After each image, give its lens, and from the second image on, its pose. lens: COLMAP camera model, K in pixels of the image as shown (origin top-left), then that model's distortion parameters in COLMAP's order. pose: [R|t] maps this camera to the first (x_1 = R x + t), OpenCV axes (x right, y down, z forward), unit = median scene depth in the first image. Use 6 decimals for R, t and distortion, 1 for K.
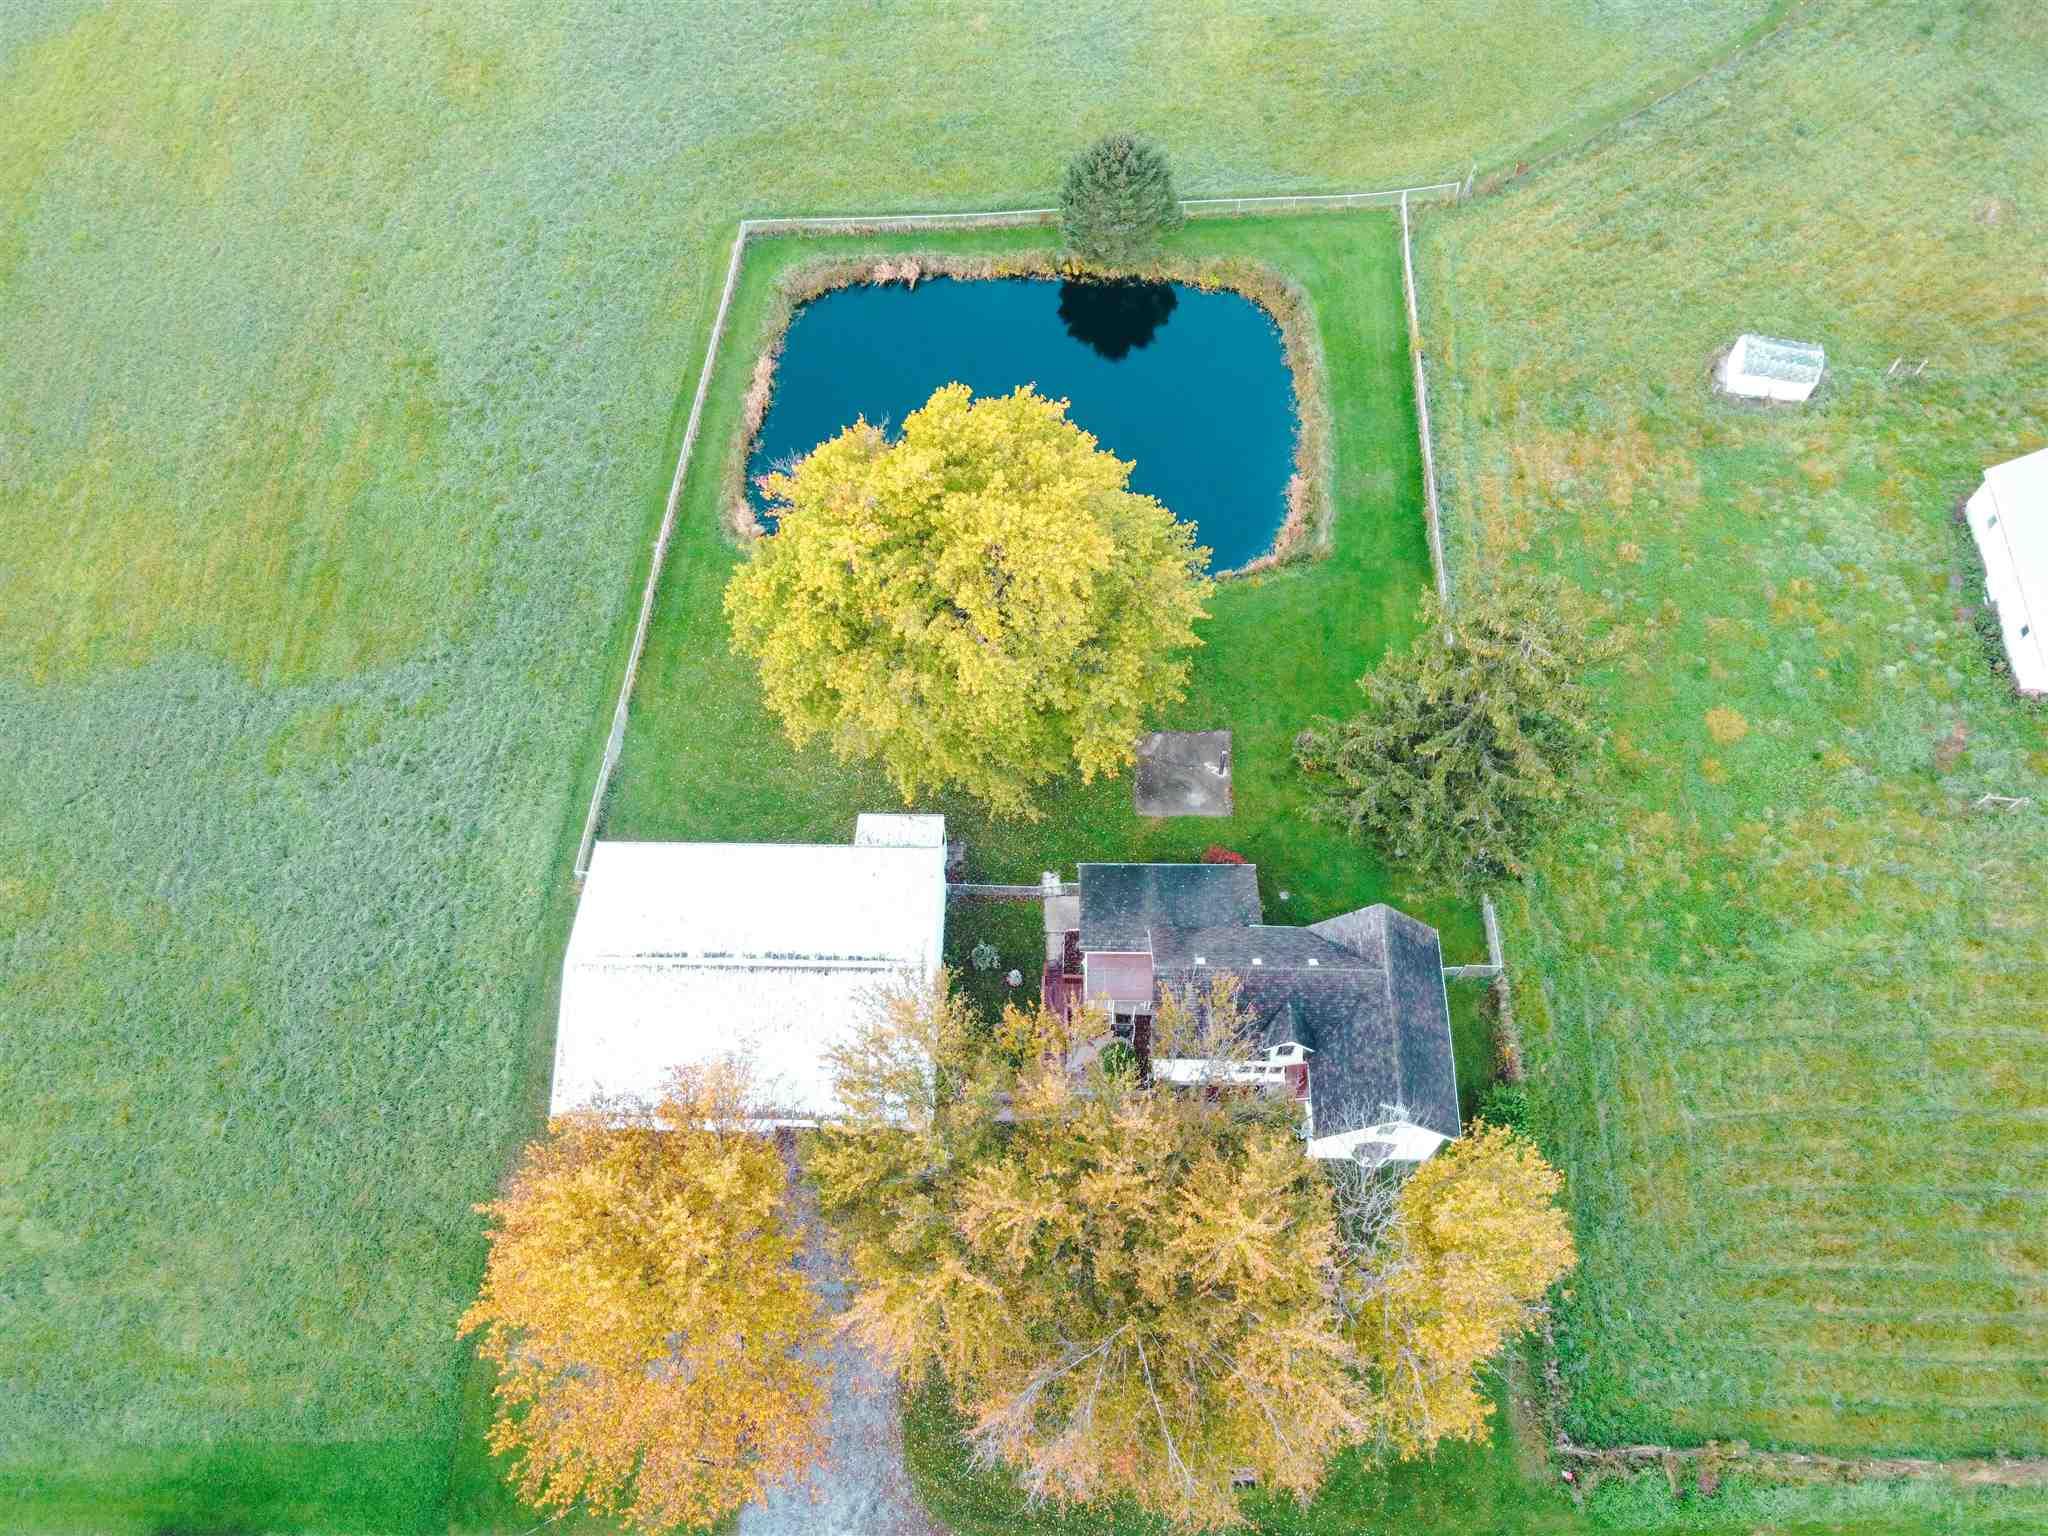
lens RADIAL K [[1569.3, 0, 1024.0], [0, 1569.3, 768.0], [0, 0, 1]] dist [0.008260, 0.007351]
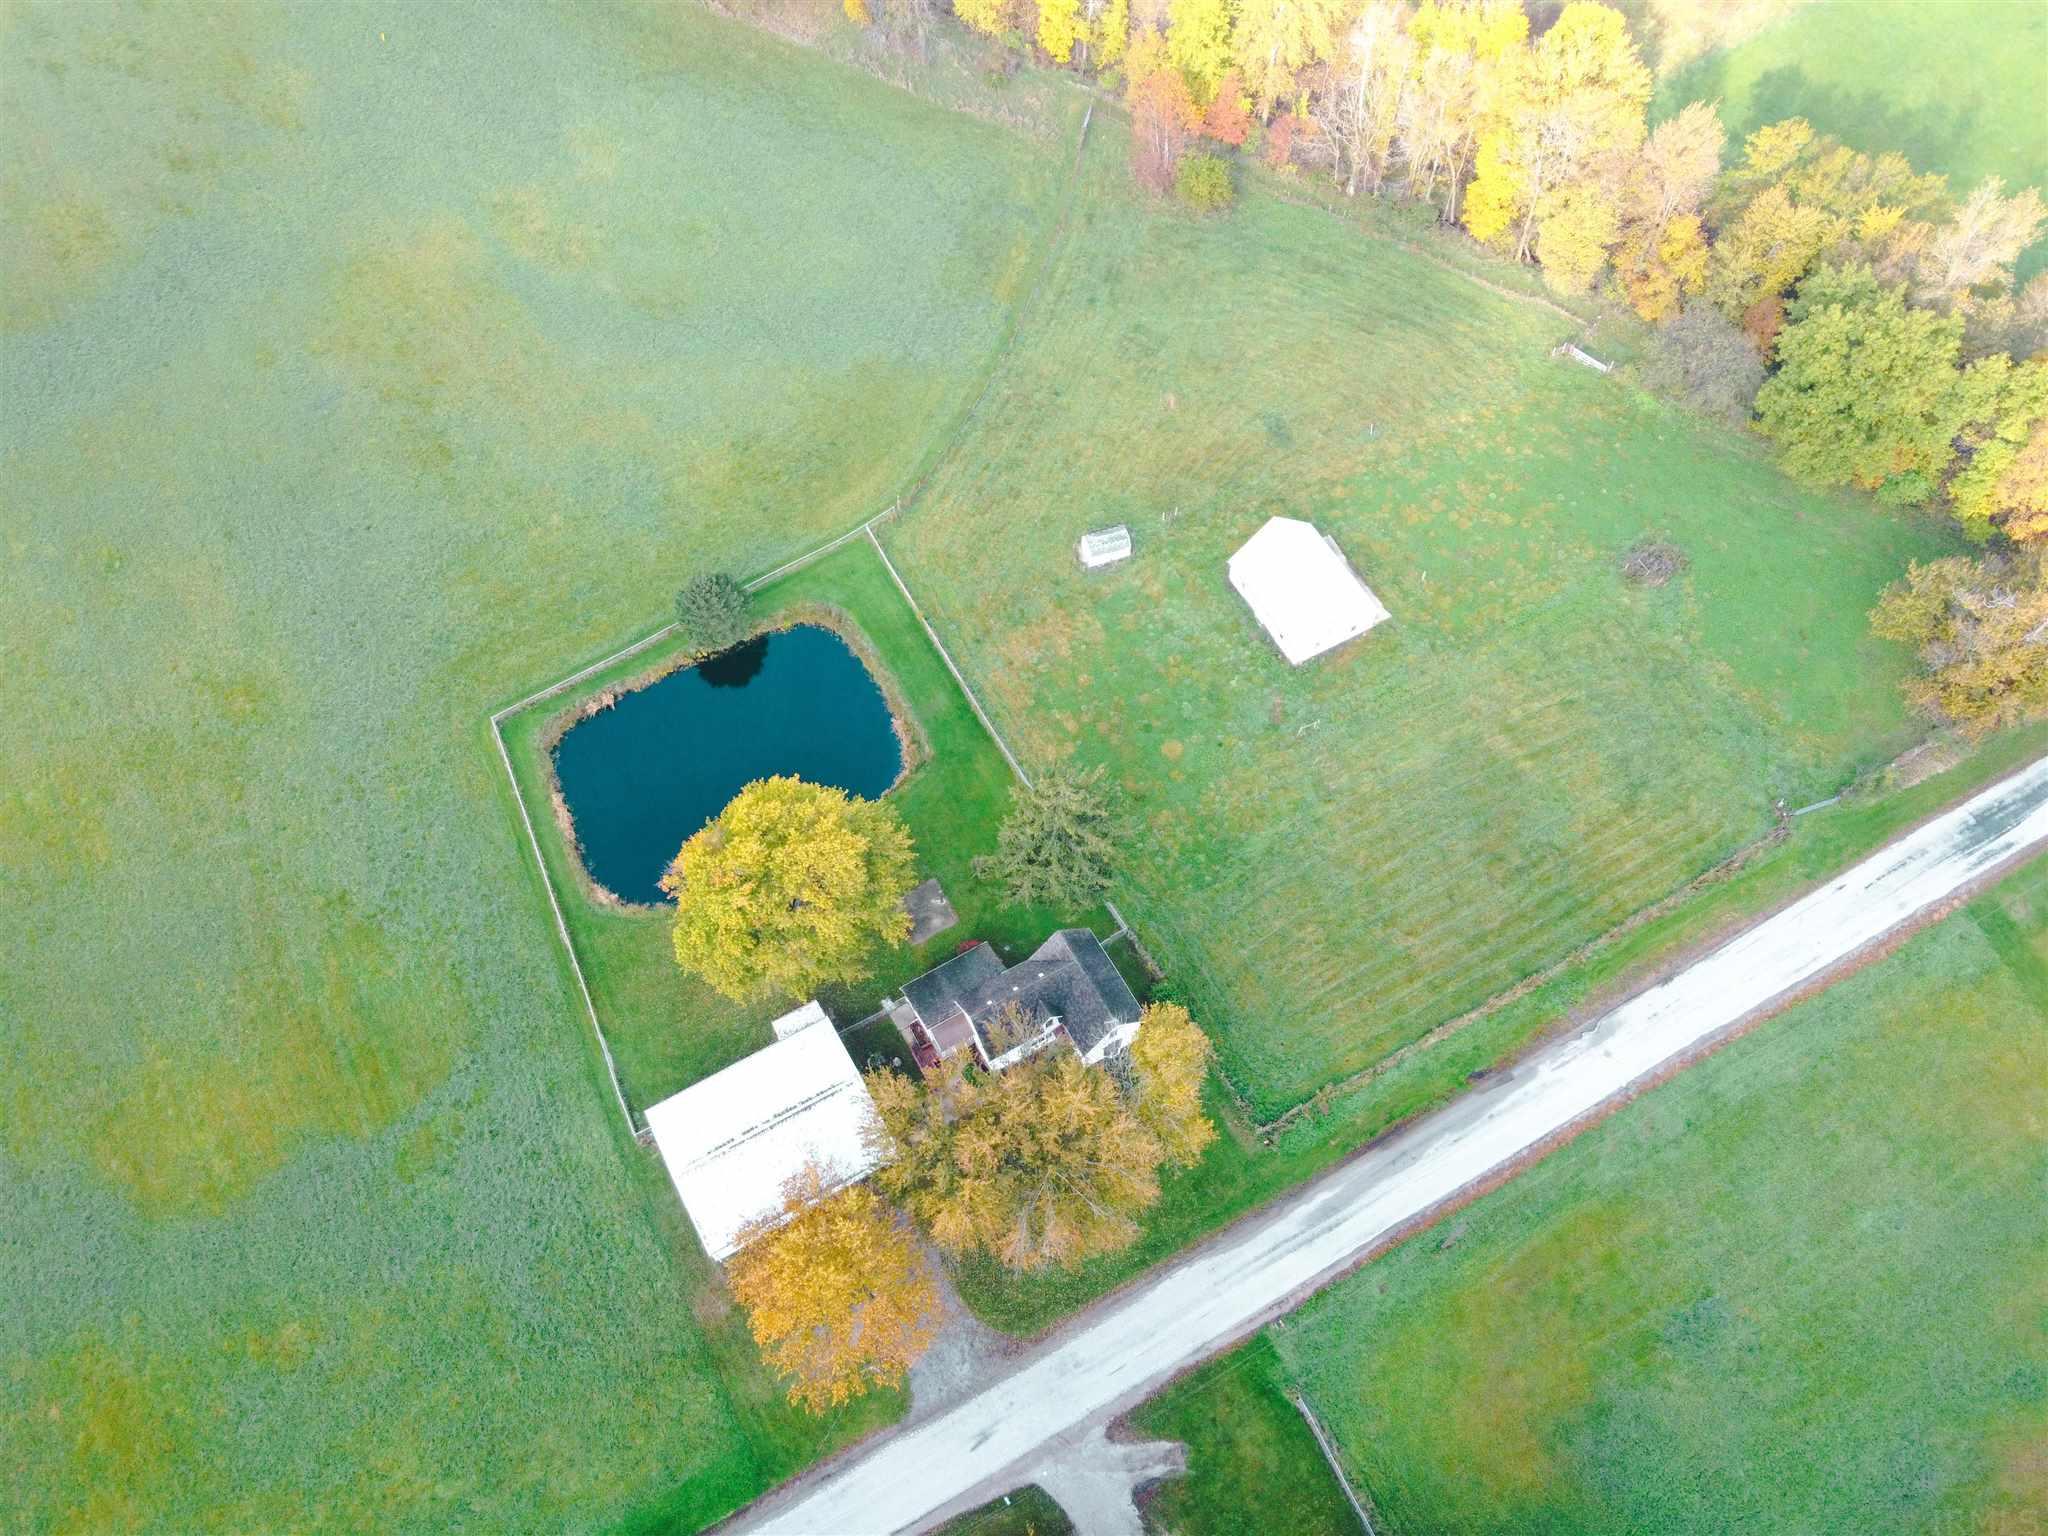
lens RADIAL K [[1720.8, 0, 1024.0], [0, 1720.8, 768.0], [0, 0, 1]] dist [-0.007236, 0.012896]
pose [[0.859677, -0.446976, 0.247320, -0.208435], [0.452267, 0.891059, 0.038325, -0.166101], [-0.237507, 0.078908, 0.968176, -0.908505]]
